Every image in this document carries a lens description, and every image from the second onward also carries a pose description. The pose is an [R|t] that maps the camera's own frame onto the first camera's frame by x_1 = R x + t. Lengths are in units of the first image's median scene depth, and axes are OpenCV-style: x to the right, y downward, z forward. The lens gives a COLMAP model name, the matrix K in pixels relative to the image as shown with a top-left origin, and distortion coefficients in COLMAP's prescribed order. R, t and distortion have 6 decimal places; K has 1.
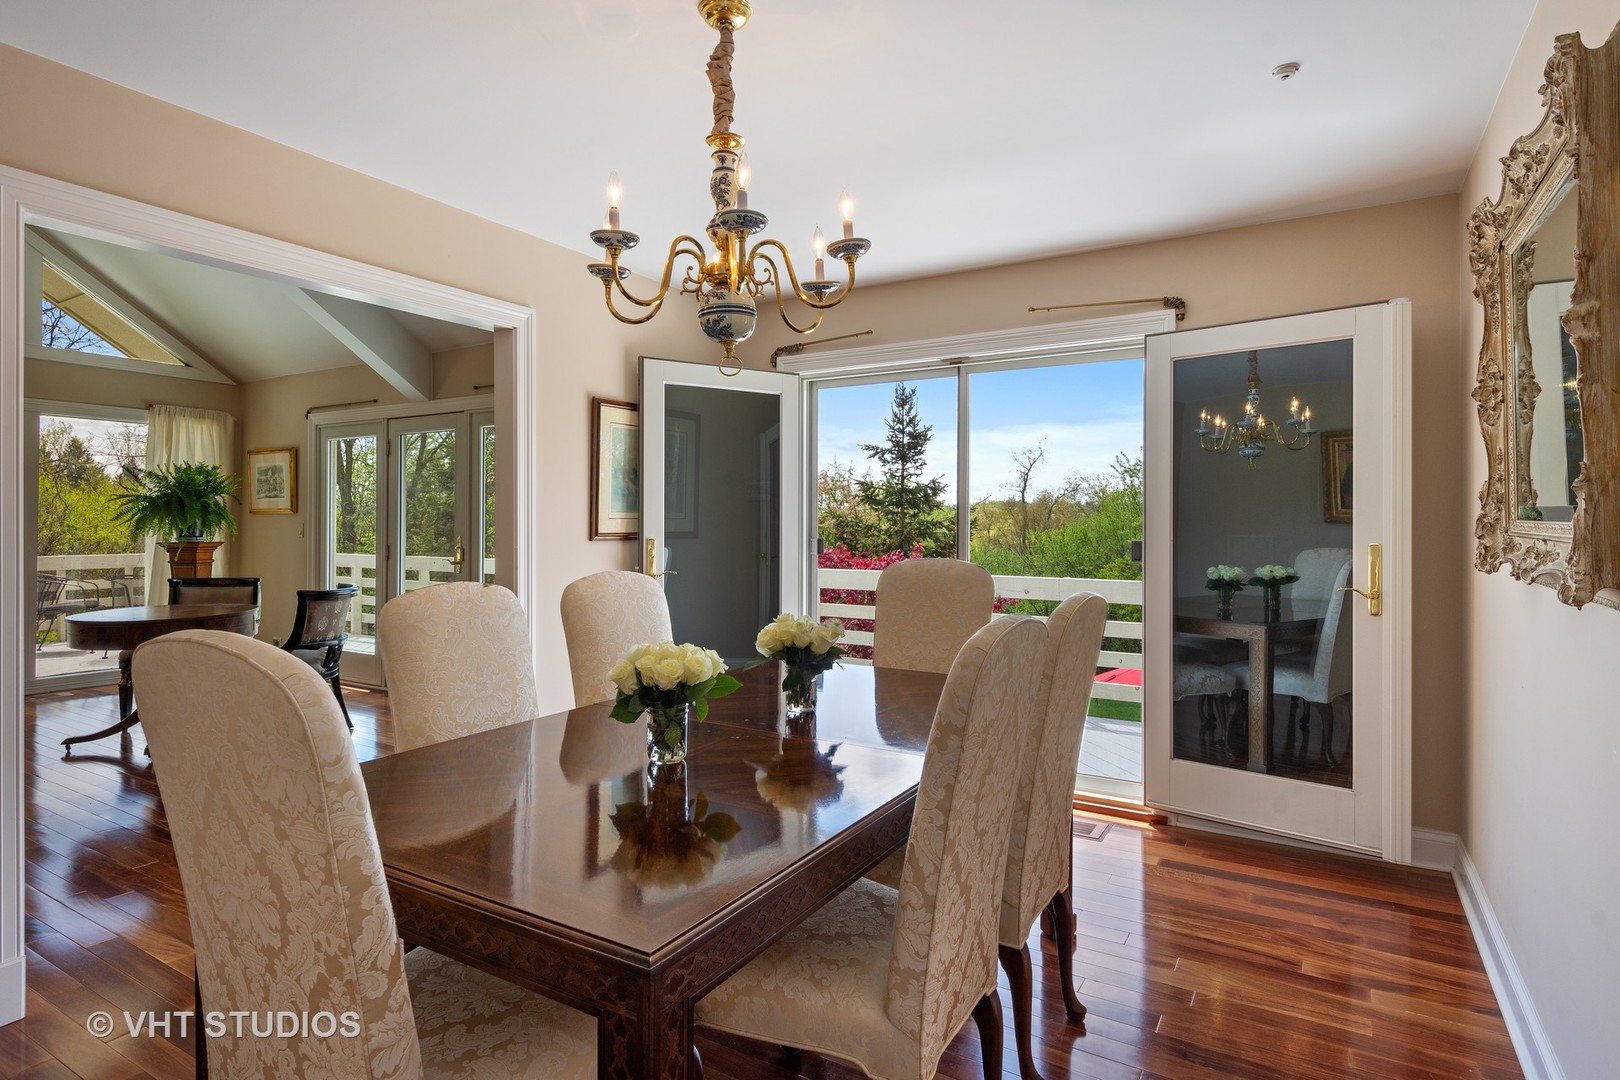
lens RADIAL K [[861.2, 0, 807.7], [0, 861.2, 531.4], [0, 0, 1]] dist [-0.003123, -0.000383]
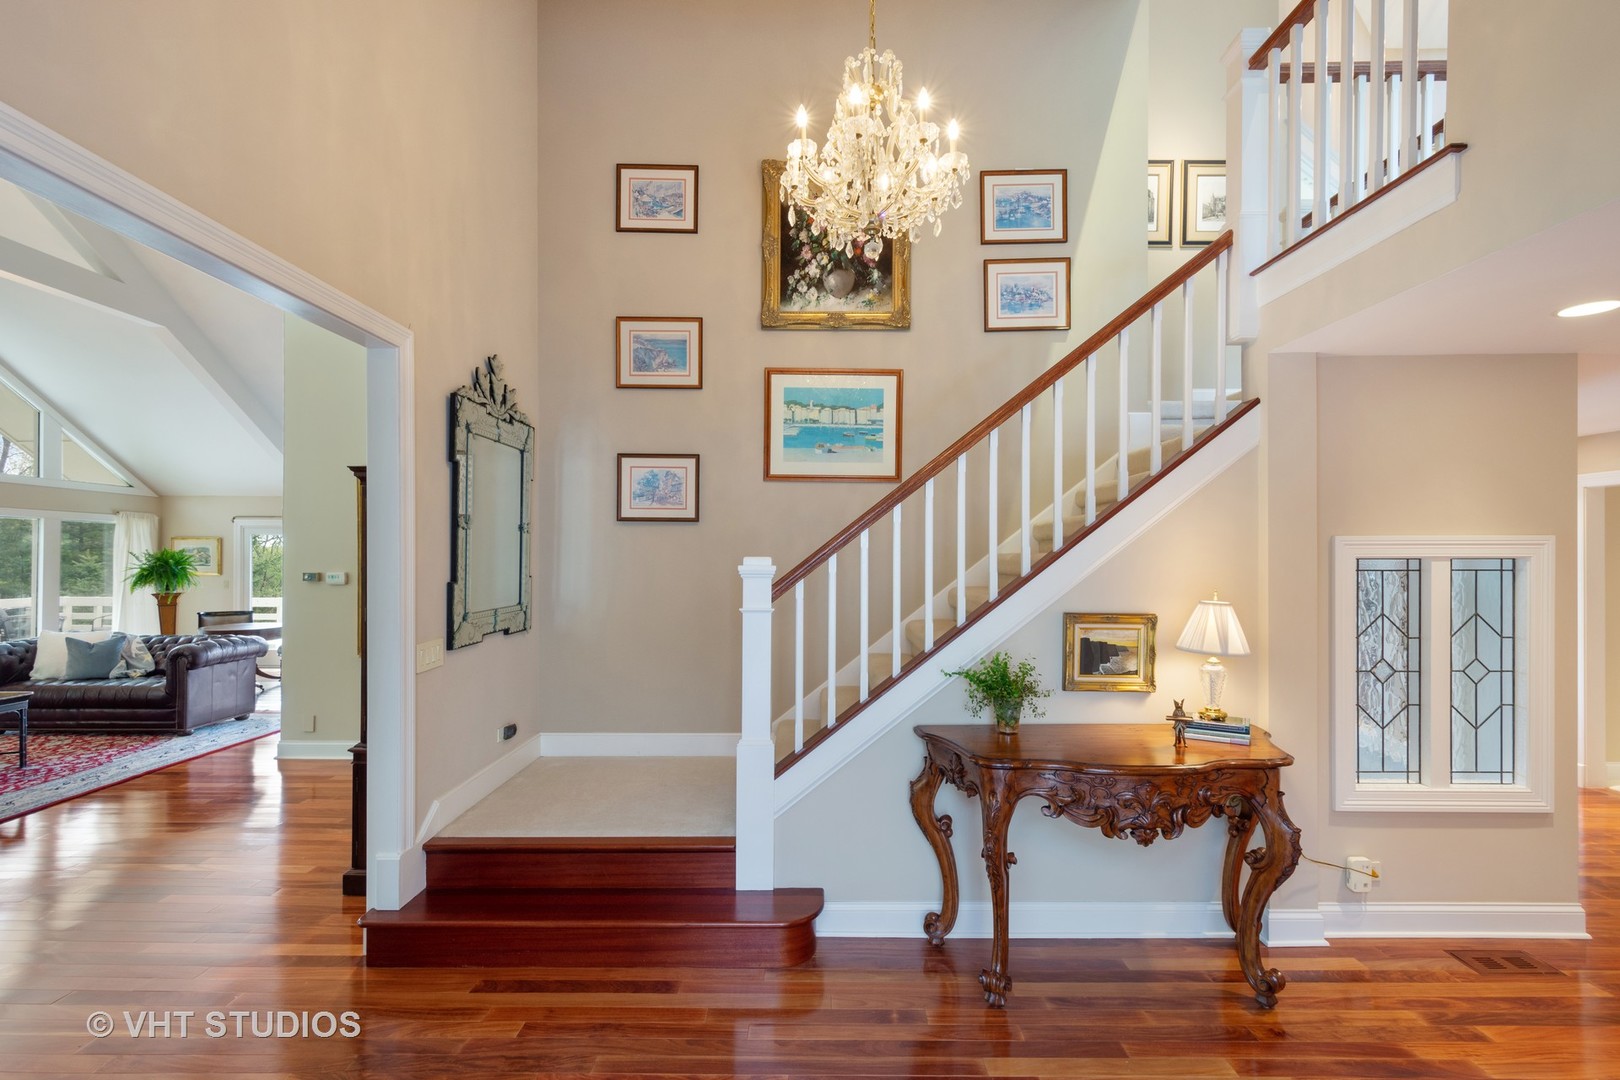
lens RADIAL K [[713.6, 0, 811.8], [0, 713.6, 560.6], [0, 0, 1]] dist [-0.001086, 0.000629]
pose [[0.853696, -0.000771, 0.520772, -0.316192], [-0.000811, 0.999996, 0.002810, -0.054227], [-0.520772, -0.002821, 0.853691, -0.903609]]
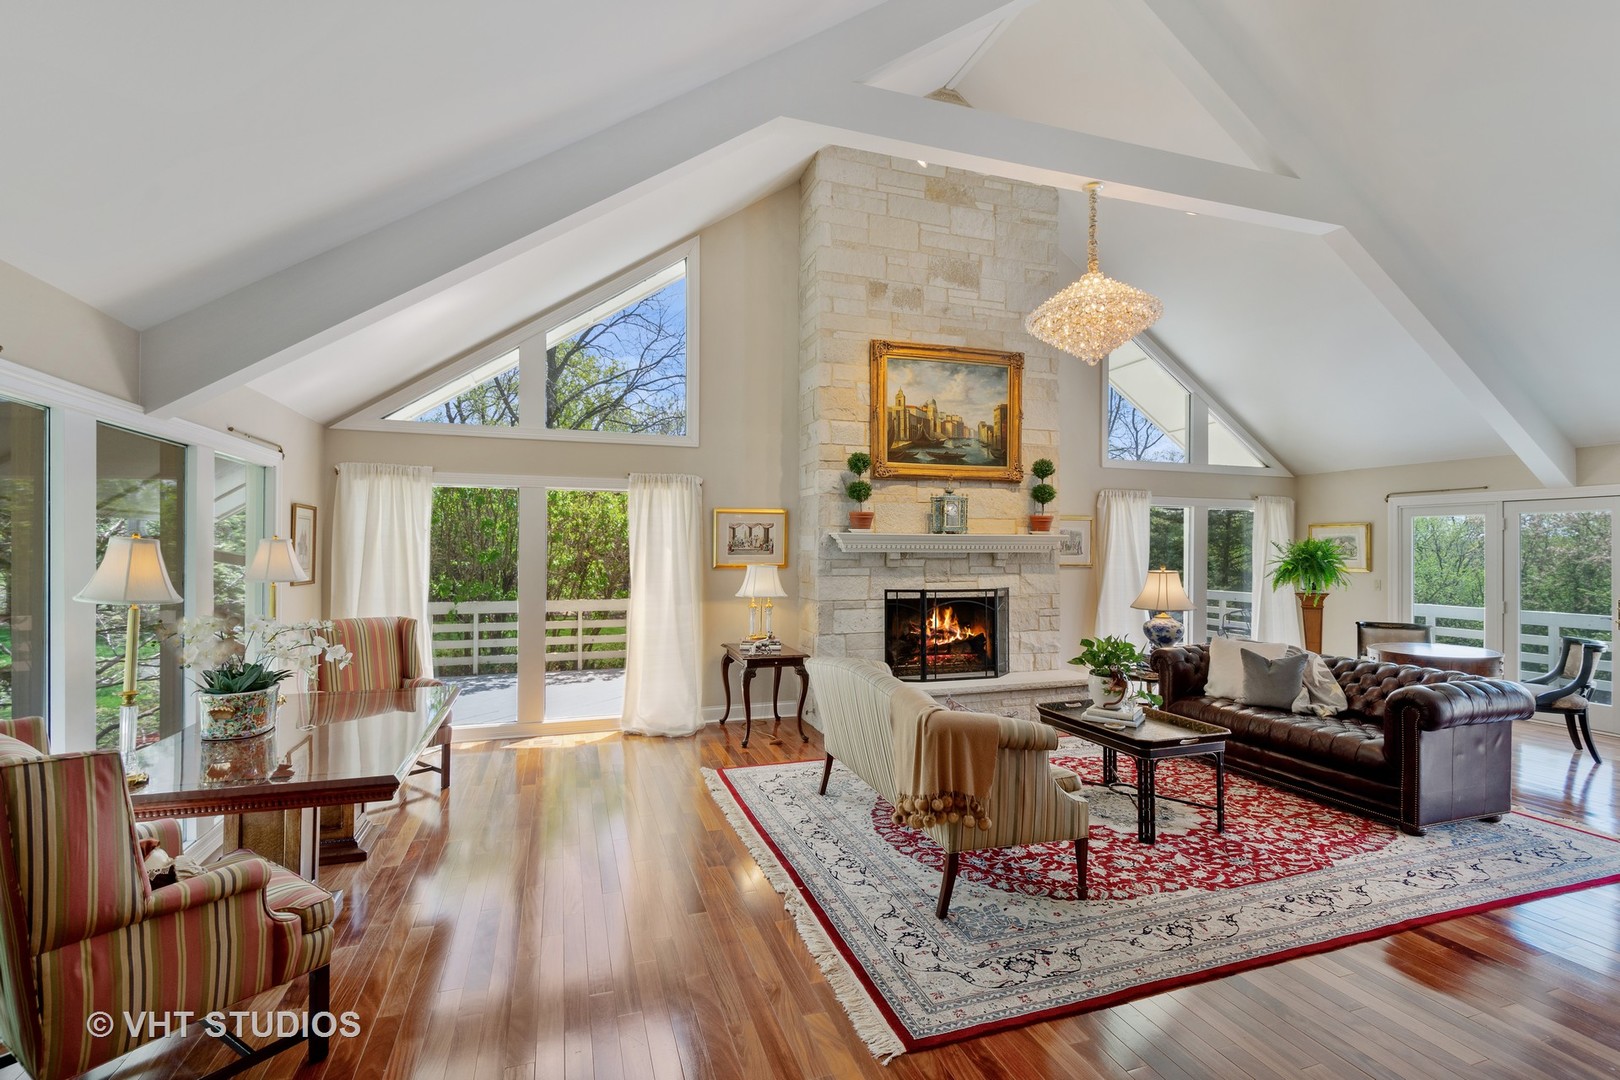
lens RADIAL K [[746.9, 0, 813.2], [0, 746.9, 549.3], [0, 0, 1]] dist [0.000106, 0.000297]
pose [[0.764992, -0.004253, -0.644025, -0.505125], [0.000731, 0.999983, -0.005734, -0.048590], [0.644039, 0.003916, 0.764983, -0.470351]]
